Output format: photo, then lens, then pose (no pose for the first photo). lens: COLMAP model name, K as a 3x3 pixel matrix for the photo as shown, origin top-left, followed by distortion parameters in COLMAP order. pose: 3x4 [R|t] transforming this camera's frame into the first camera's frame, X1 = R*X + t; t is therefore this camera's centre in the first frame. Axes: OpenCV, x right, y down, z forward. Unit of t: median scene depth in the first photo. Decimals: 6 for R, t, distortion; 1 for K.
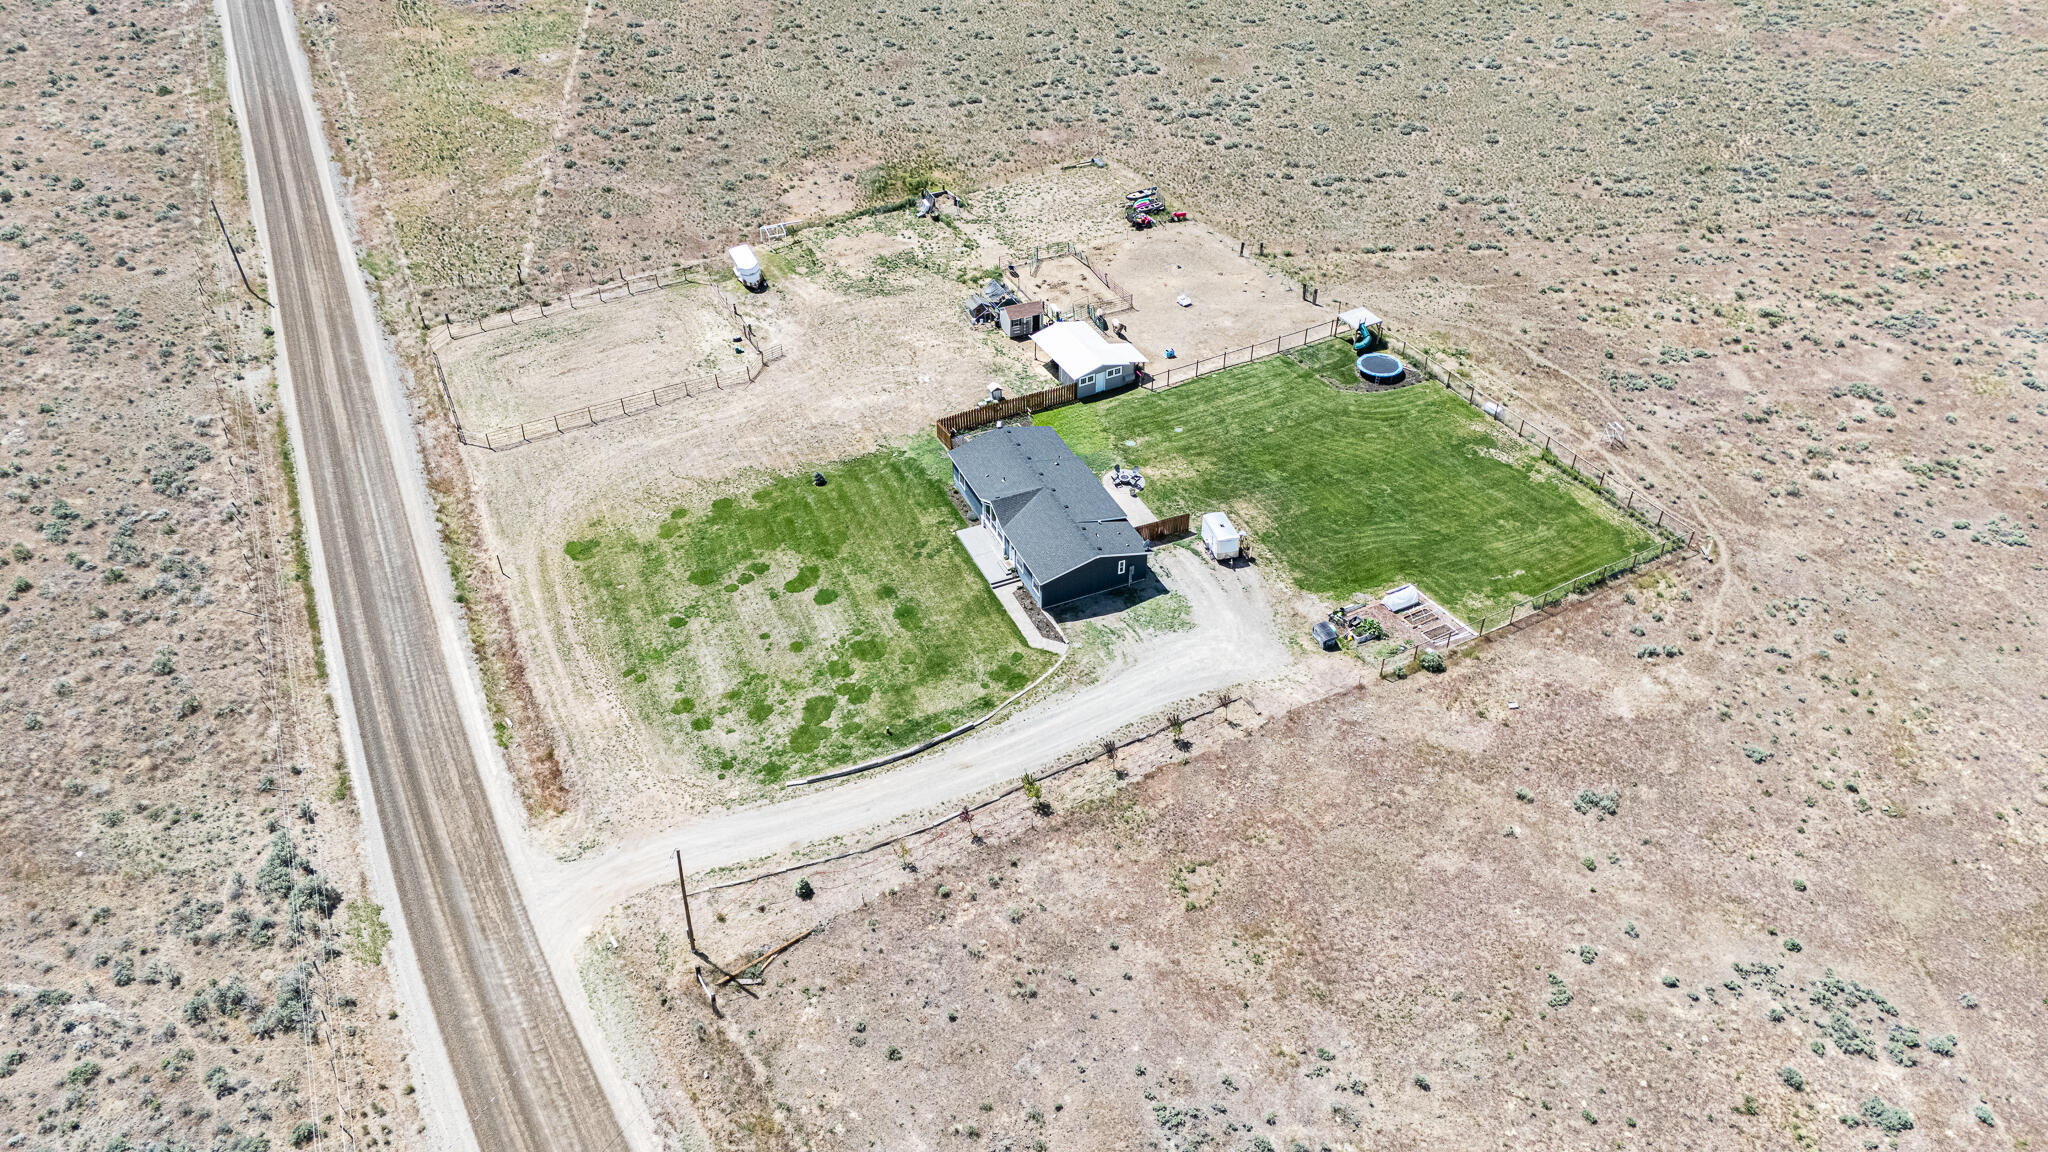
lens RADIAL K [[1494.8, 0, 1030.4], [0, 1494.8, 584.3], [0, 0, 1]] dist [0.079866, -0.077006]
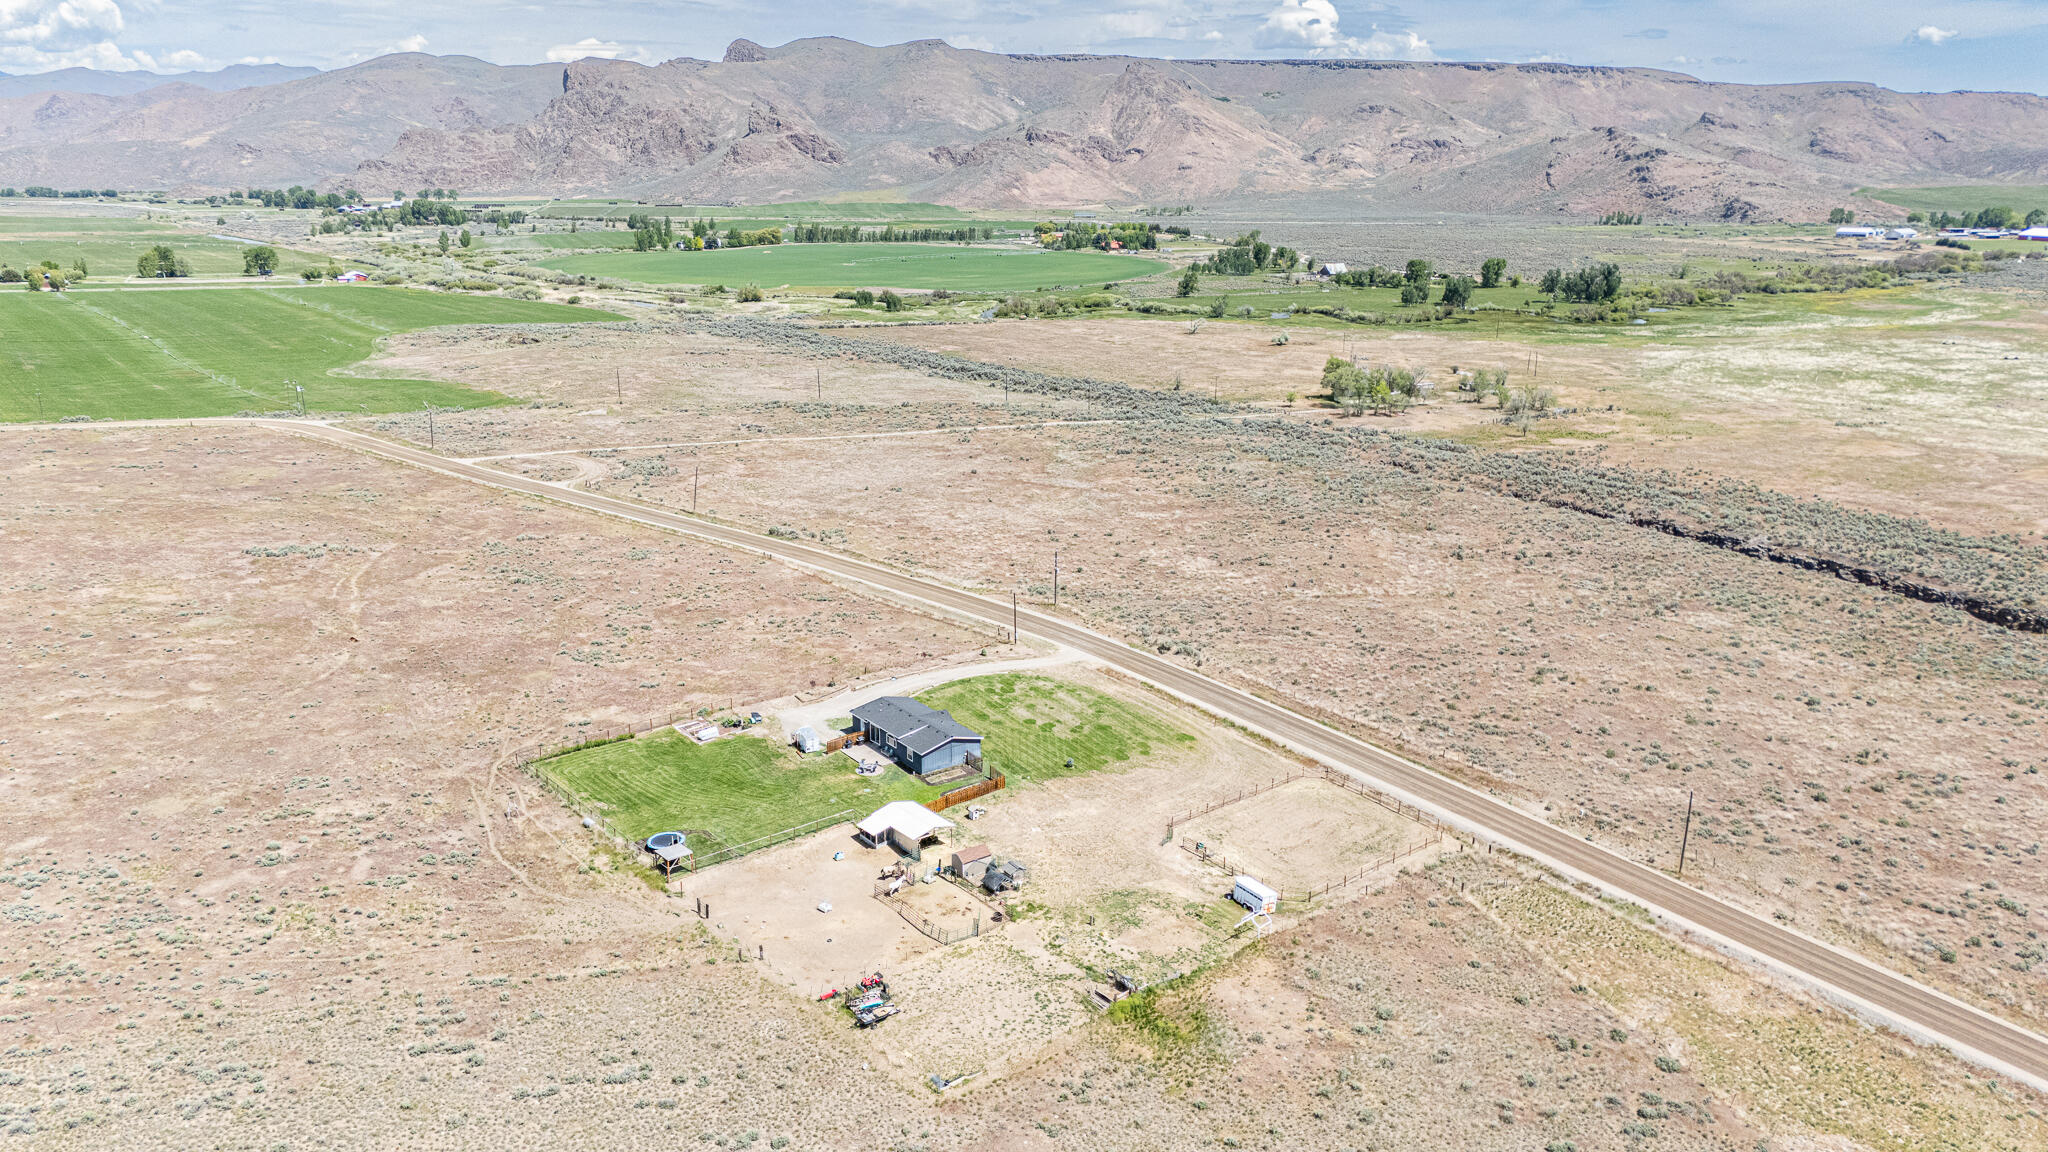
lens RADIAL K [[1494.8, 0, 1030.4], [0, 1494.8, 584.3], [0, 0, 1]] dist [0.079866, -0.077006]
pose [[-0.981089, 0.048505, -0.187380, 0.184517], [-0.127297, 0.567569, 0.813425, -1.482801], [0.145807, 0.821895, -0.550662, 1.767457]]
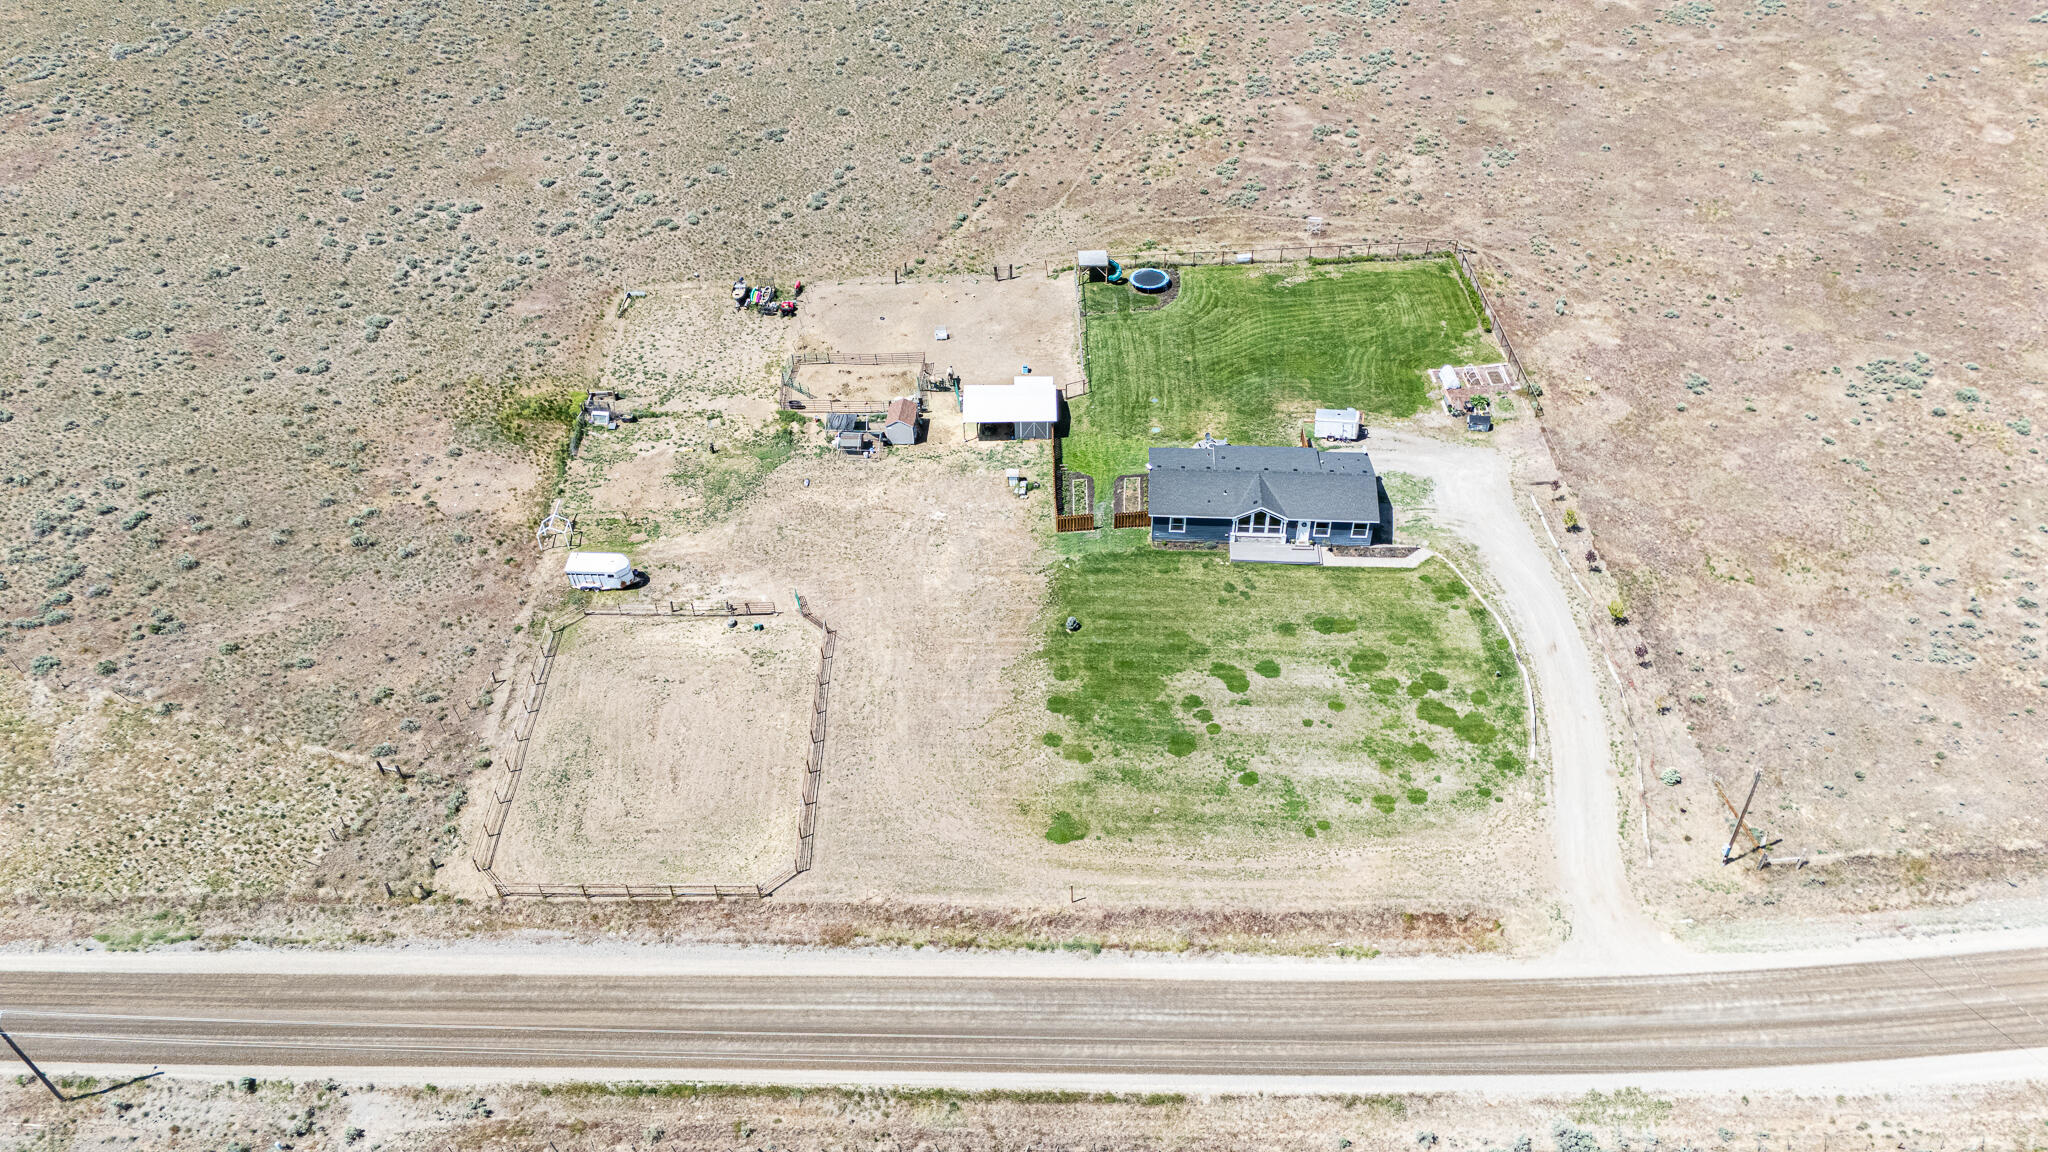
lens RADIAL K [[1494.8, 0, 1030.4], [0, 1494.8, 584.3], [0, 0, 1]] dist [0.079866, -0.077006]
pose [[0.463765, -0.587504, 0.663145, -0.795205], [0.575914, 0.768698, 0.278256, -0.383045], [-0.673235, 0.252869, 0.694847, 0.380060]]
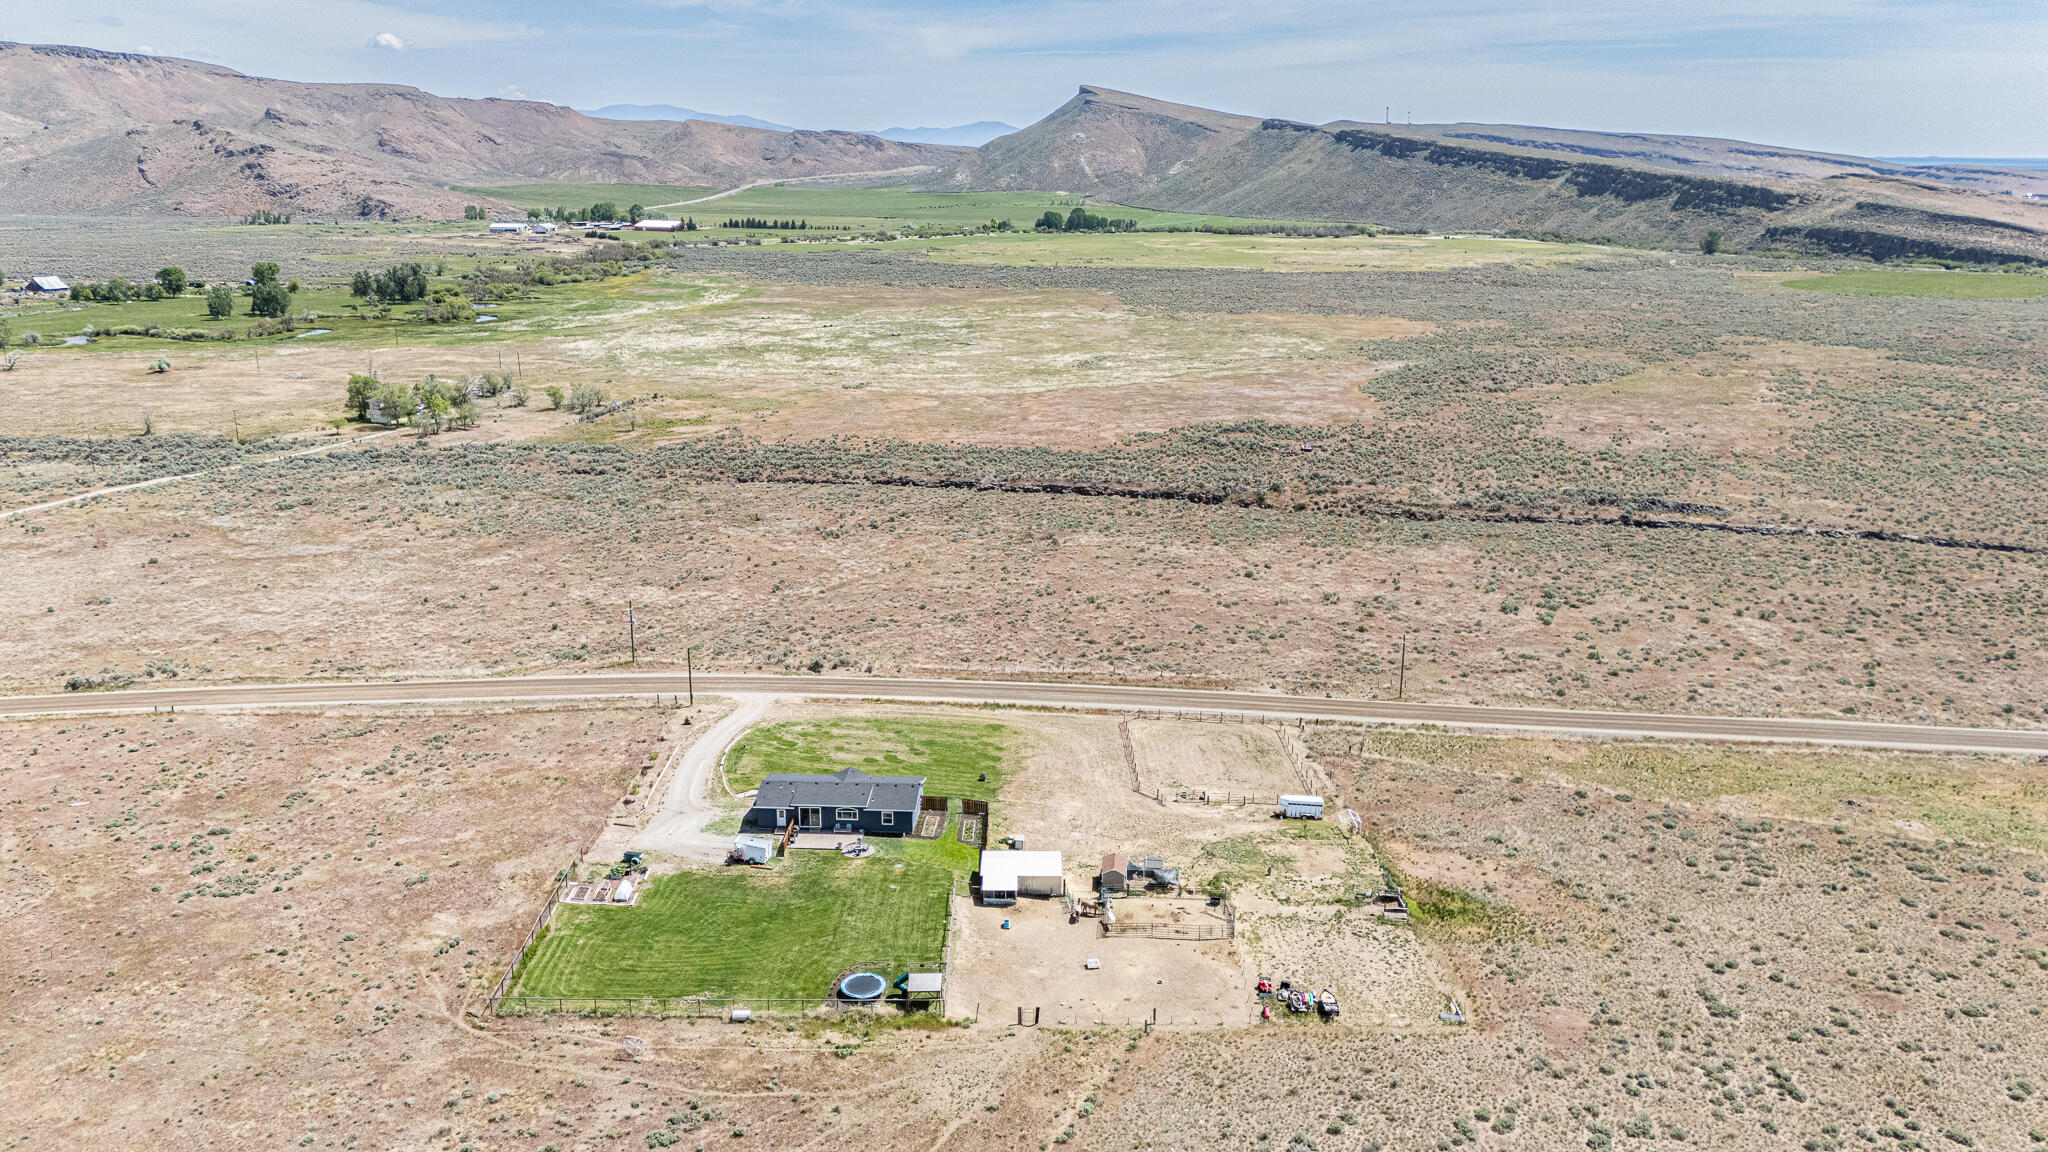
lens RADIAL K [[1494.8, 0, 1030.4], [0, 1494.8, 584.3], [0, 0, 1]] dist [0.079866, -0.077006]
pose [[-0.469649, 0.235041, -0.850991, 1.112774], [-0.569374, 0.656027, 0.495421, -1.010344], [0.674717, 0.717206, -0.174277, 1.210018]]
